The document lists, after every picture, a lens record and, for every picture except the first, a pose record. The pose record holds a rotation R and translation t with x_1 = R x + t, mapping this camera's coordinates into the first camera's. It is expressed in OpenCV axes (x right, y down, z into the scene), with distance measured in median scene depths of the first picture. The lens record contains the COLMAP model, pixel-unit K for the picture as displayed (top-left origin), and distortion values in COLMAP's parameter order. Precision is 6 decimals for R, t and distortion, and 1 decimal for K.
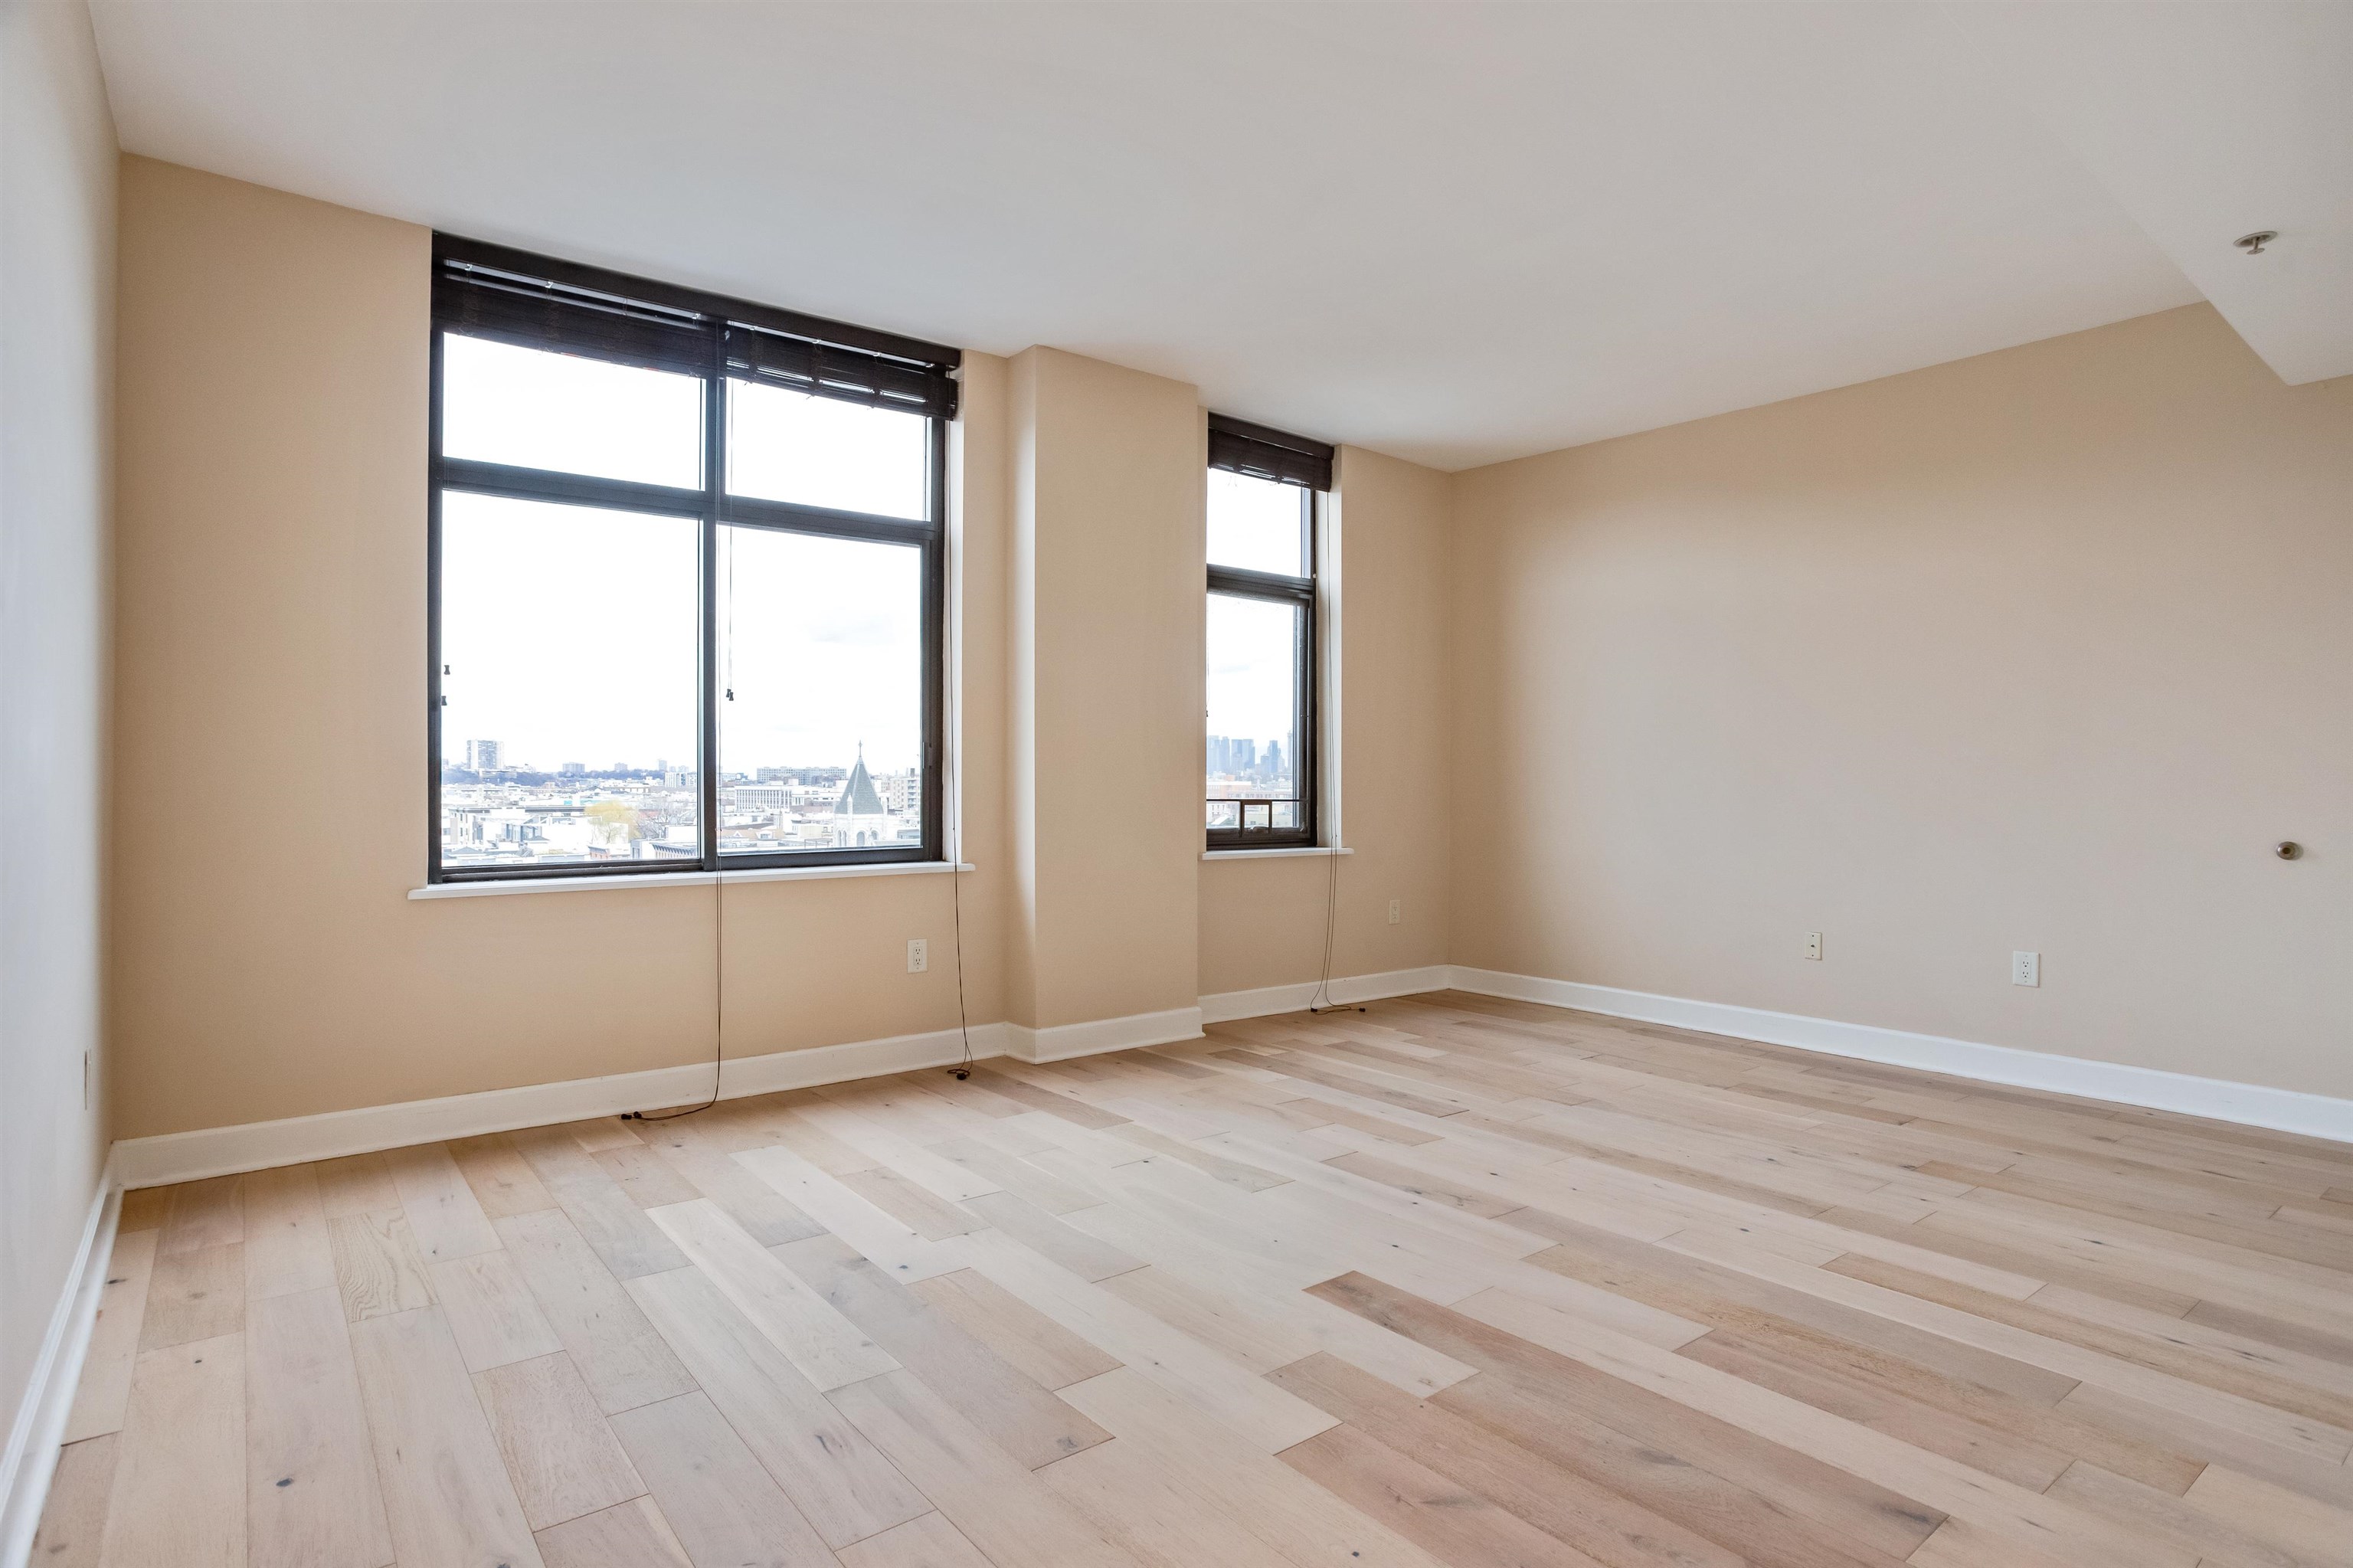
lens RADIAL K [[1241.1, 0, 1182.3], [0, 1241.1, 756.4], [0, 0, 1]] dist [-0.051982, 0.029853]
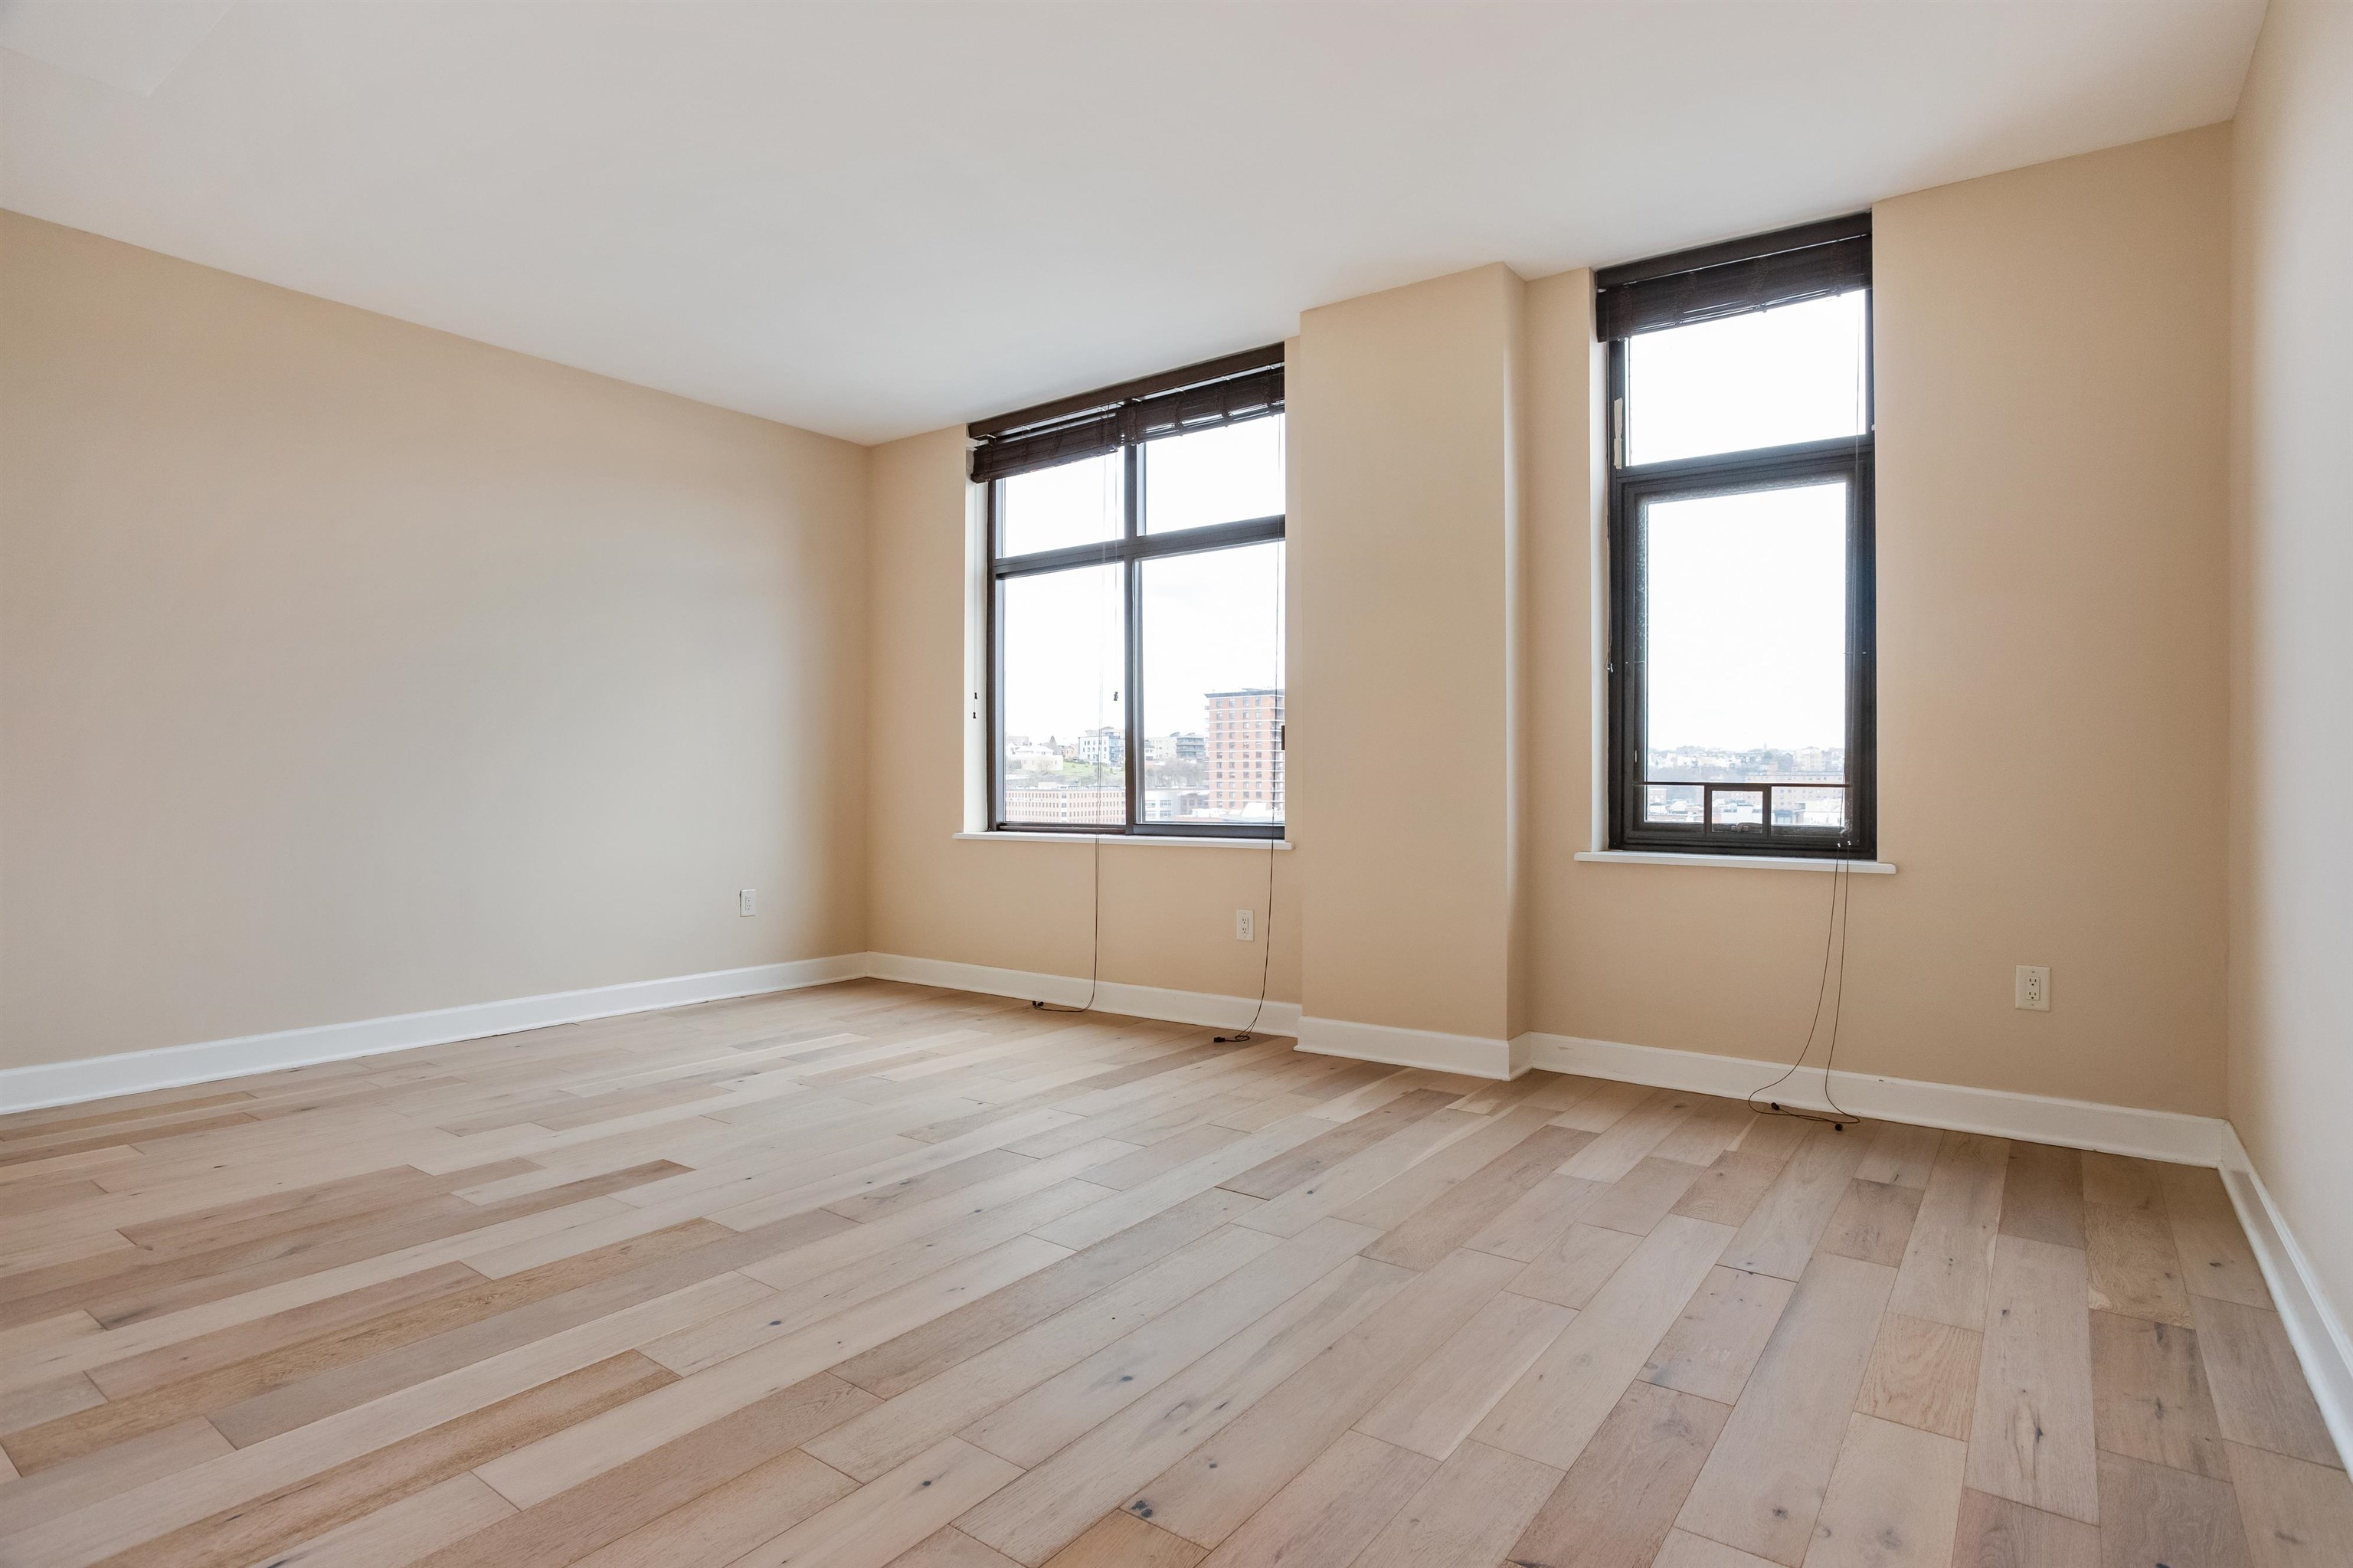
lens RADIAL K [[1217.9, 0, 1133.6], [0, 1217.9, 759.9], [0, 0, 1]] dist [-0.039815, 0.026416]
pose [[0.247437, -0.018199, -0.968733, 1.124793], [0.022605, 0.999660, -0.013006, 0.042148], [0.968640, -0.018680, 0.247765, 0.925780]]
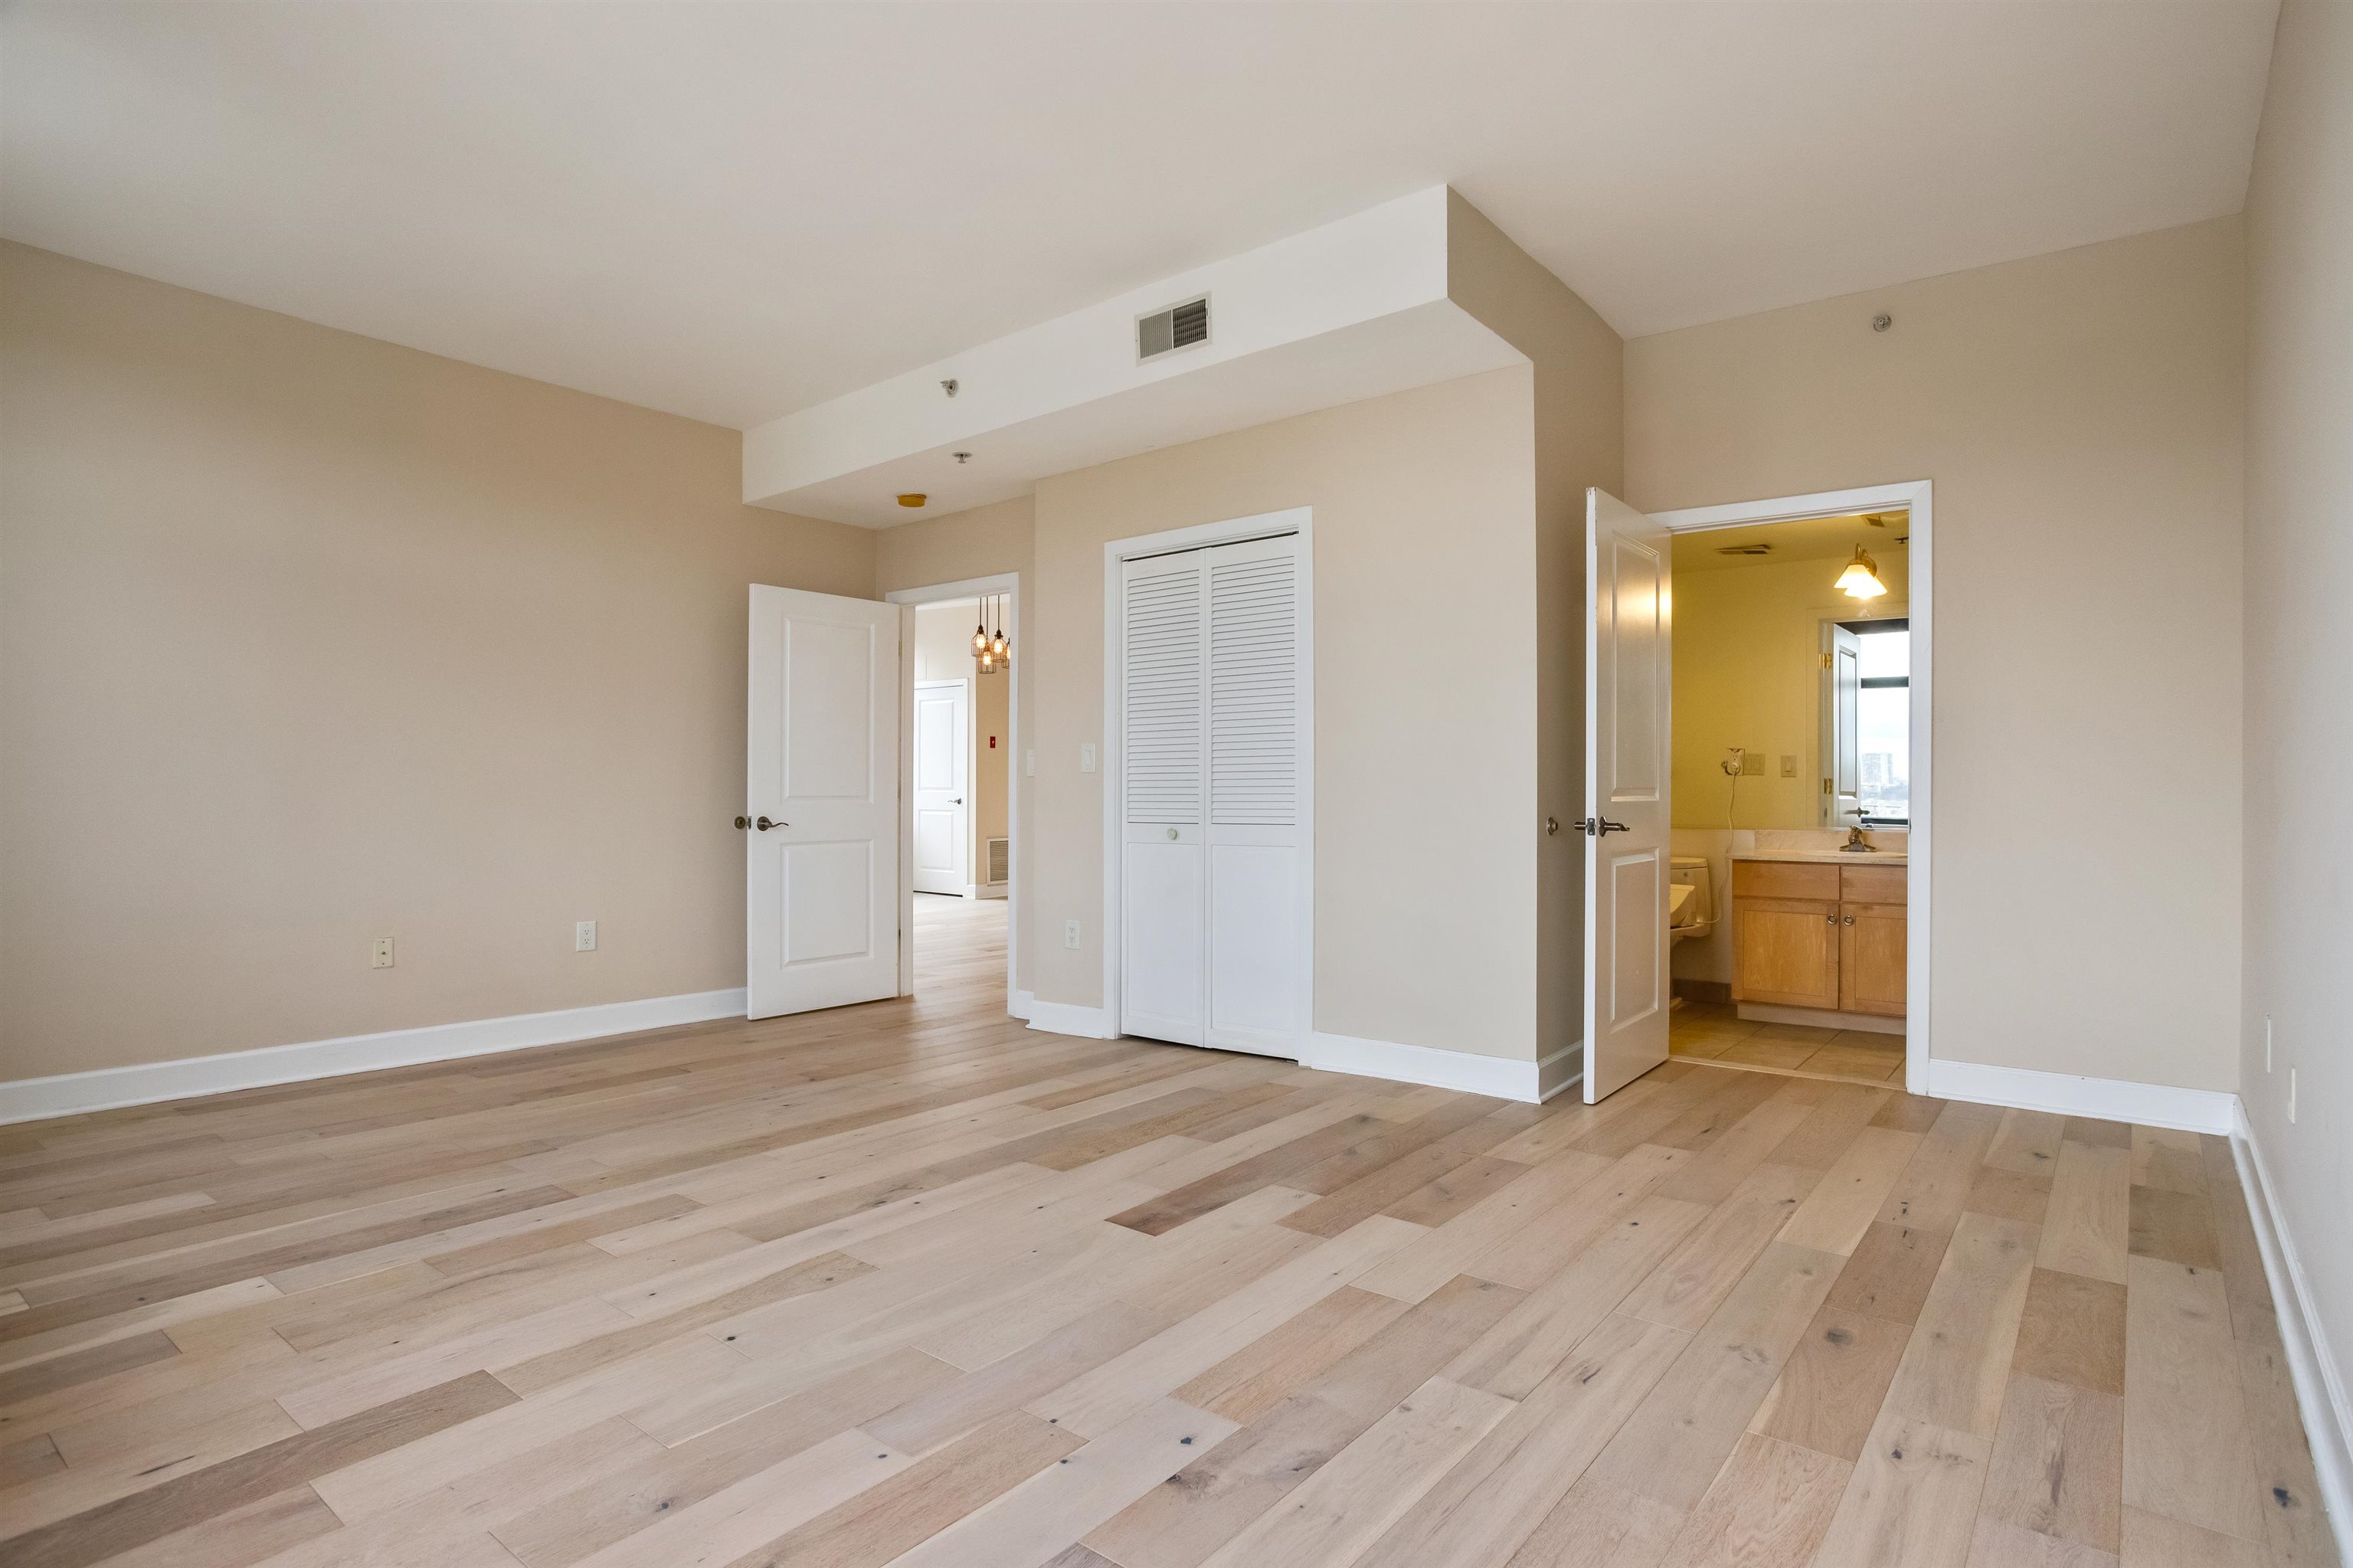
lens RADIAL K [[1246.4, 0, 1176.5], [0, 1246.4, 784.0], [0, 0, 1]] dist [-0.059991, 0.034135]
pose [[-0.235448, 0.000247, 0.971887, -0.769307], [-0.022966, 0.999719, -0.005817, 0.031624], [-0.971616, -0.023690, -0.235376, 0.989417]]
